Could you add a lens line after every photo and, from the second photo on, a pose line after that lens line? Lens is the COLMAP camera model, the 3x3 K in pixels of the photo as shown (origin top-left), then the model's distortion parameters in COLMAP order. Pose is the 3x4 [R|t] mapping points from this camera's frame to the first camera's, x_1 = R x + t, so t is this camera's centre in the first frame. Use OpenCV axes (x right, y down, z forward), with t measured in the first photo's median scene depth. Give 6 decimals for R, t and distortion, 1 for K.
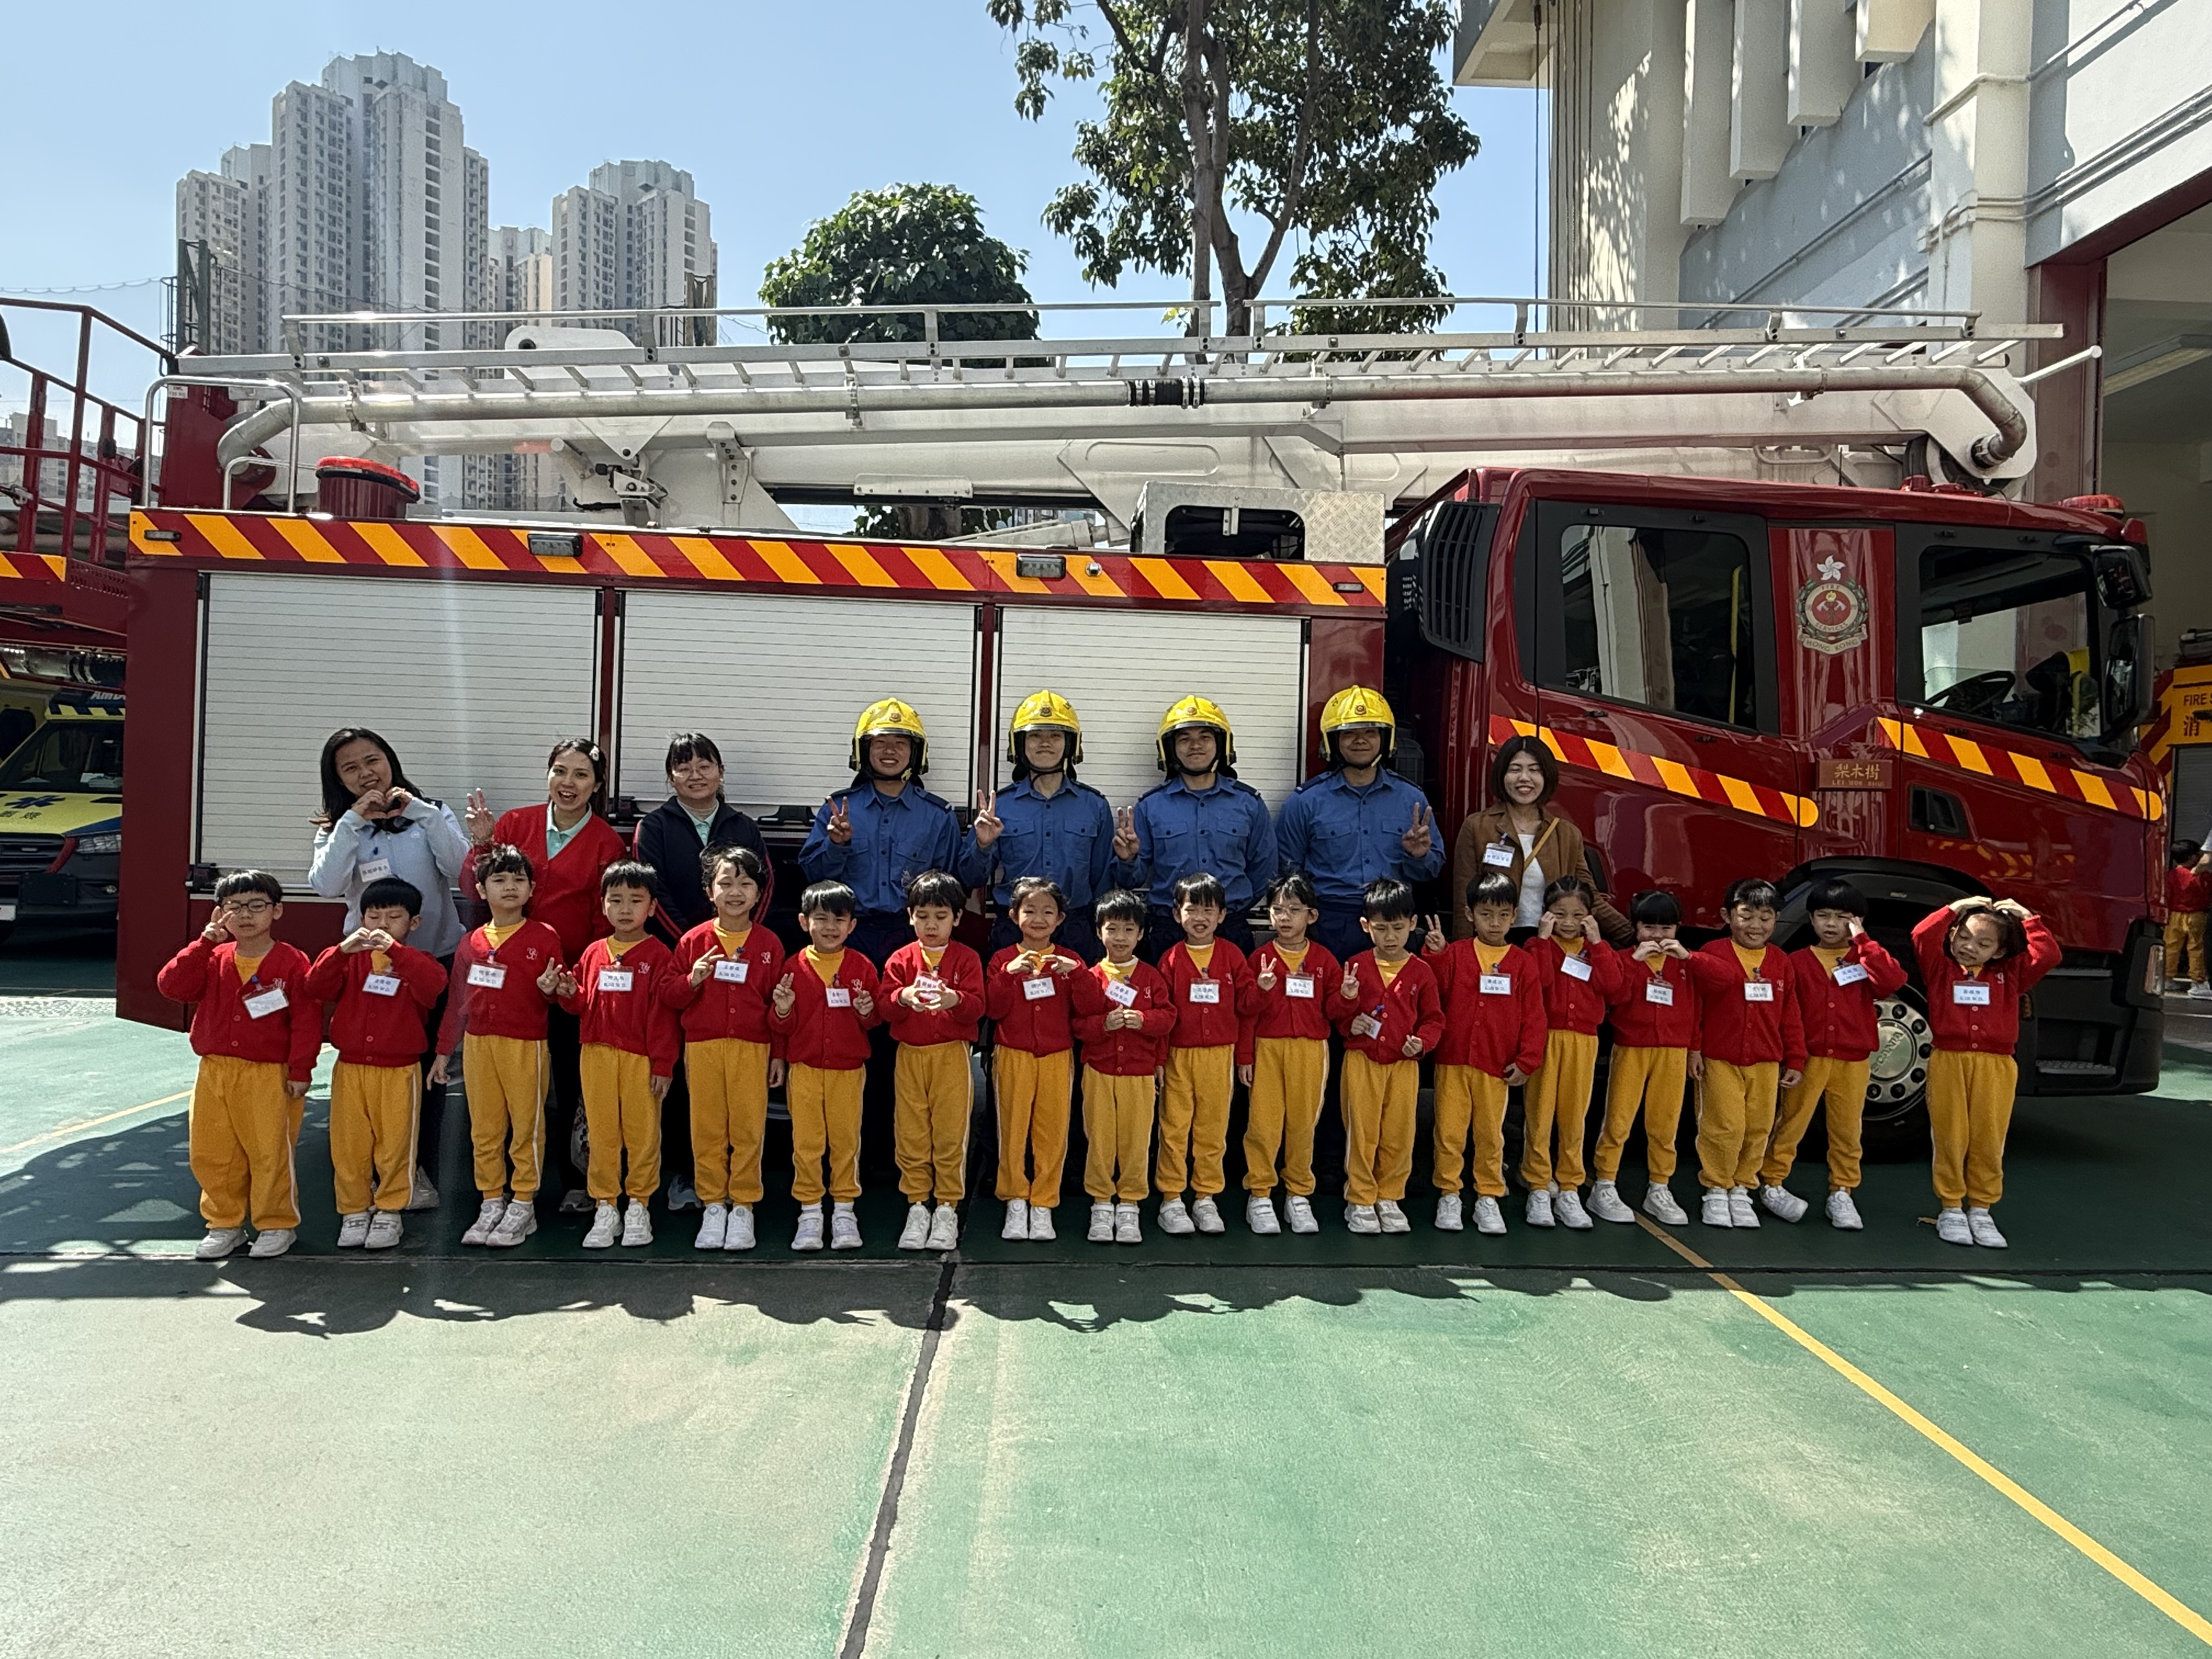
lens RADIAL K [[1243.7, 0, 1106.0], [0, 1243.7, 829.5], [0, 0, 1]] dist [0.000489, 0.000059]
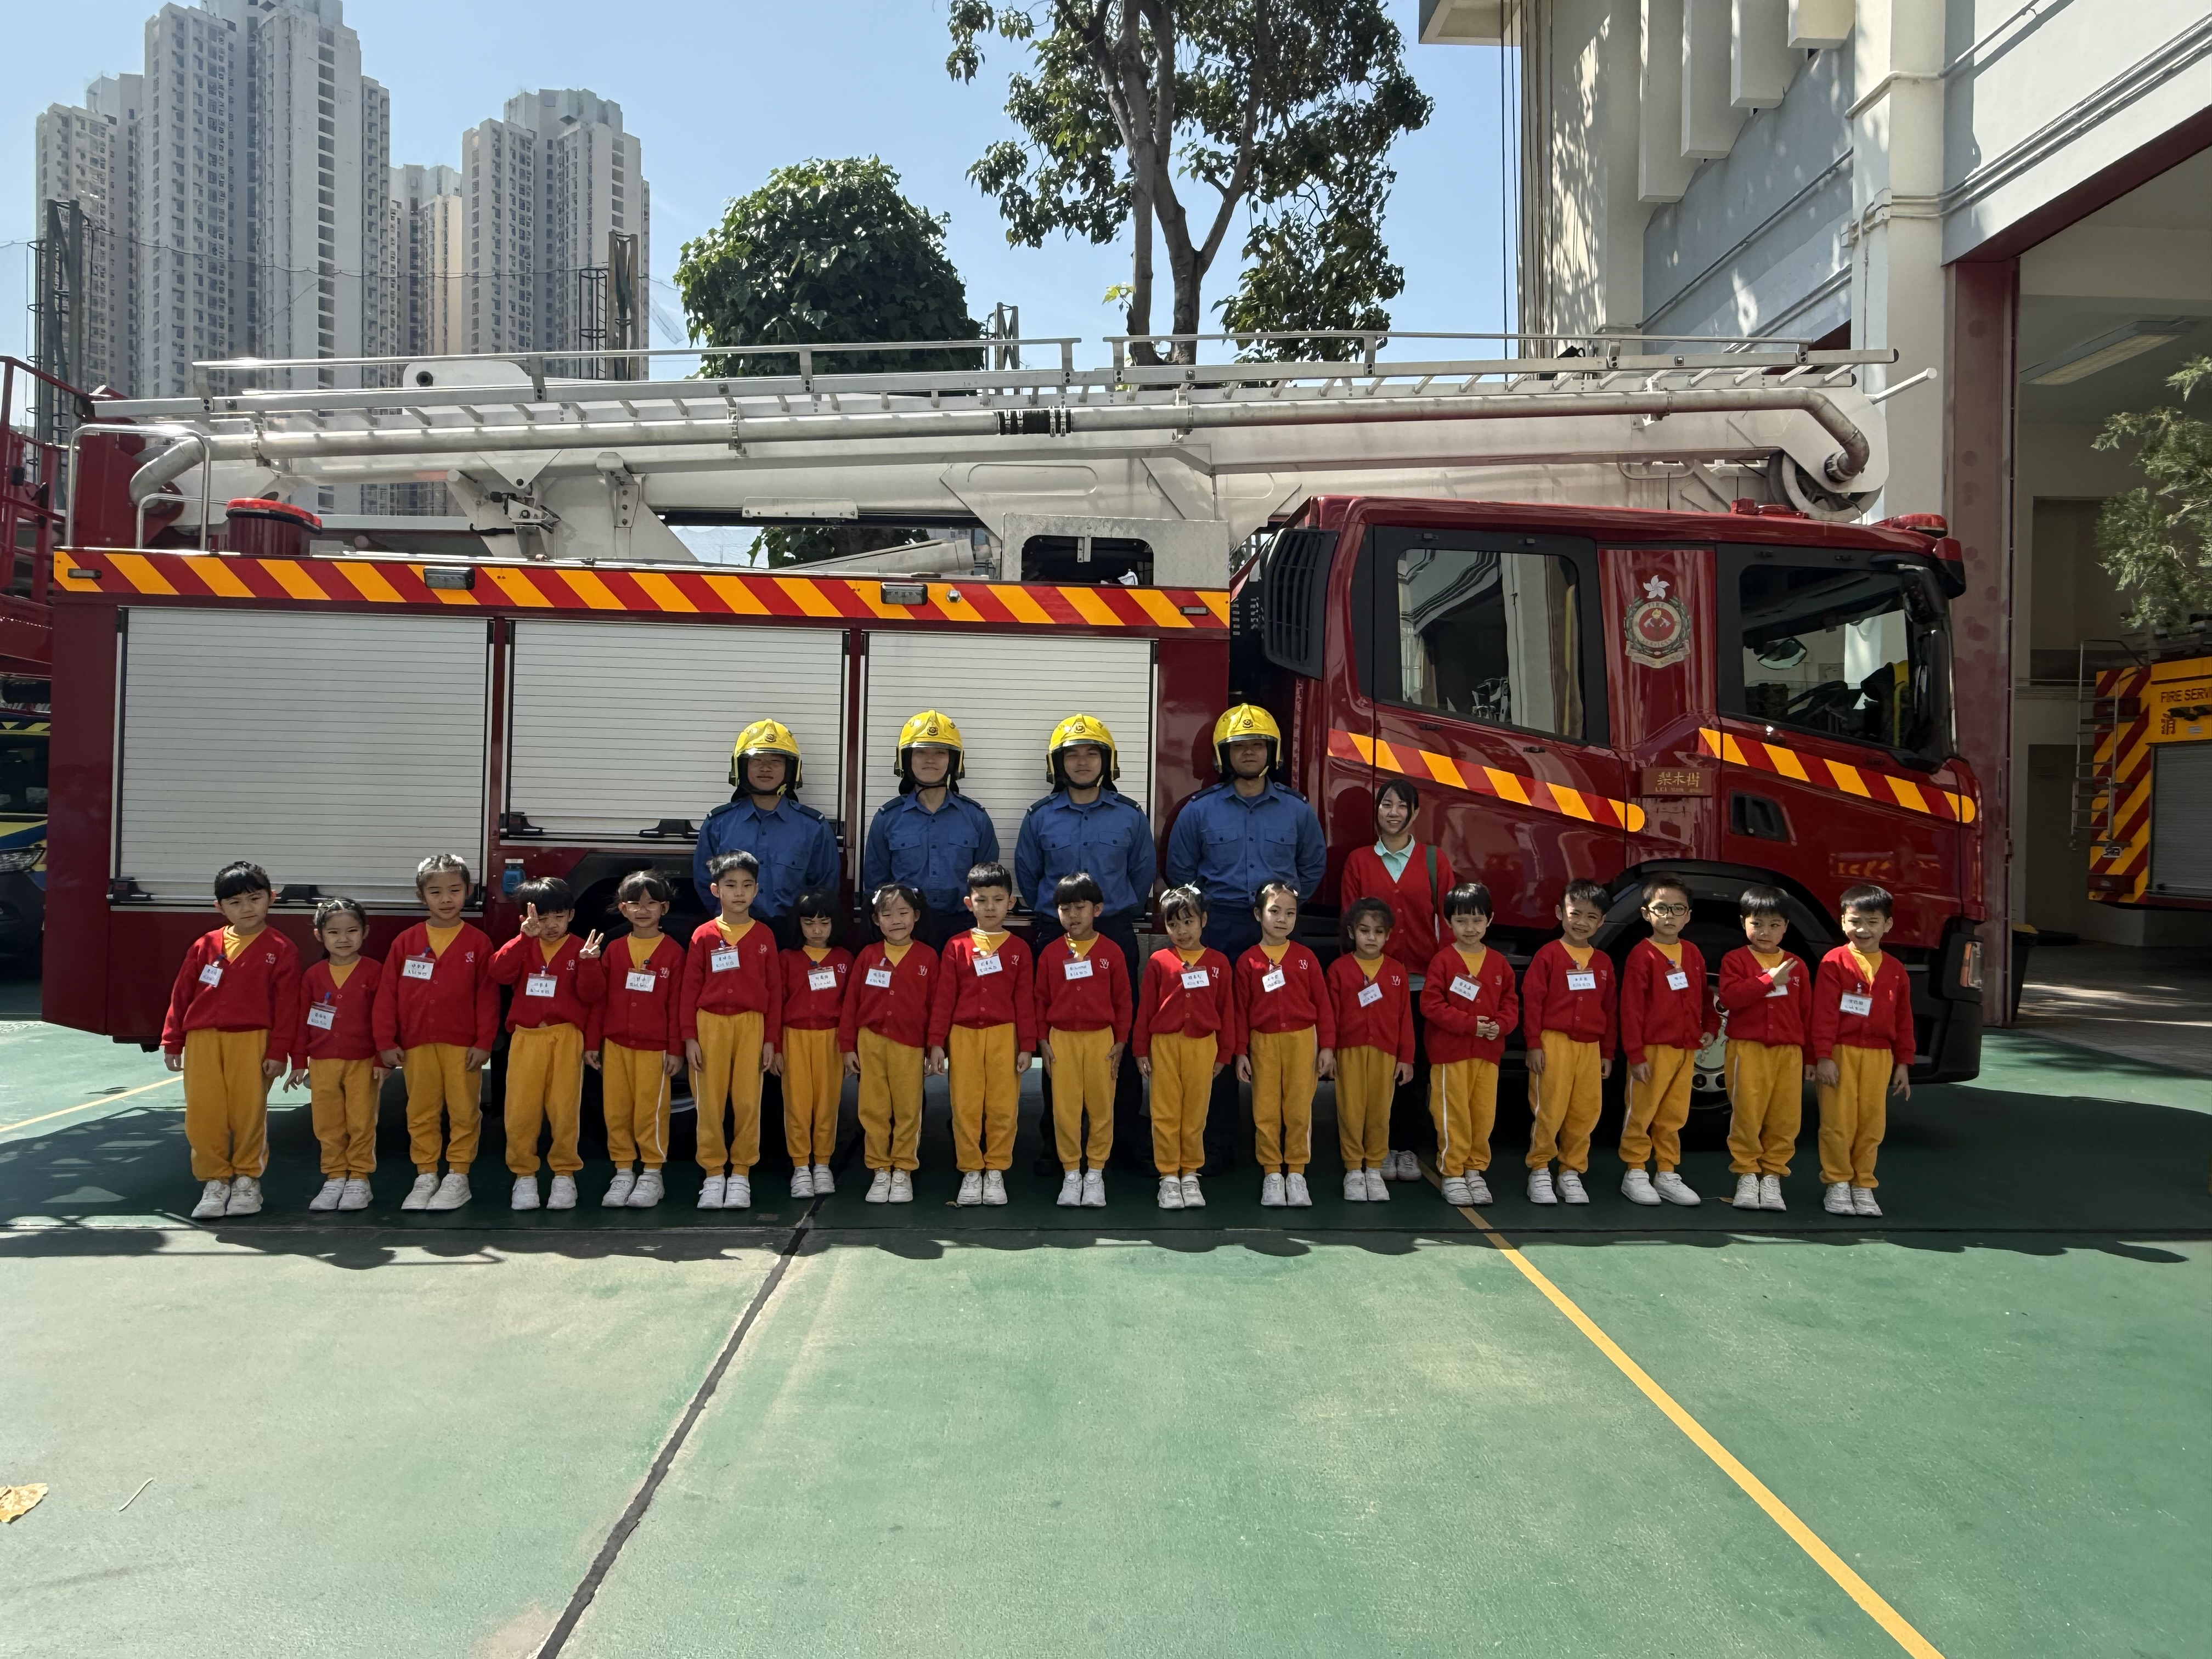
lens RADIAL K [[1435.3, 0, 1106.0], [0, 1435.3, 829.5], [0, 0, 1]] dist [-0.001287, 0.002133]
pose [[0.999966, -0.008176, 0.000652, 0.101854], [0.008182, 0.999924, -0.009217, 0.003205], [-0.000576, 0.009222, 0.999957, -0.198638]]
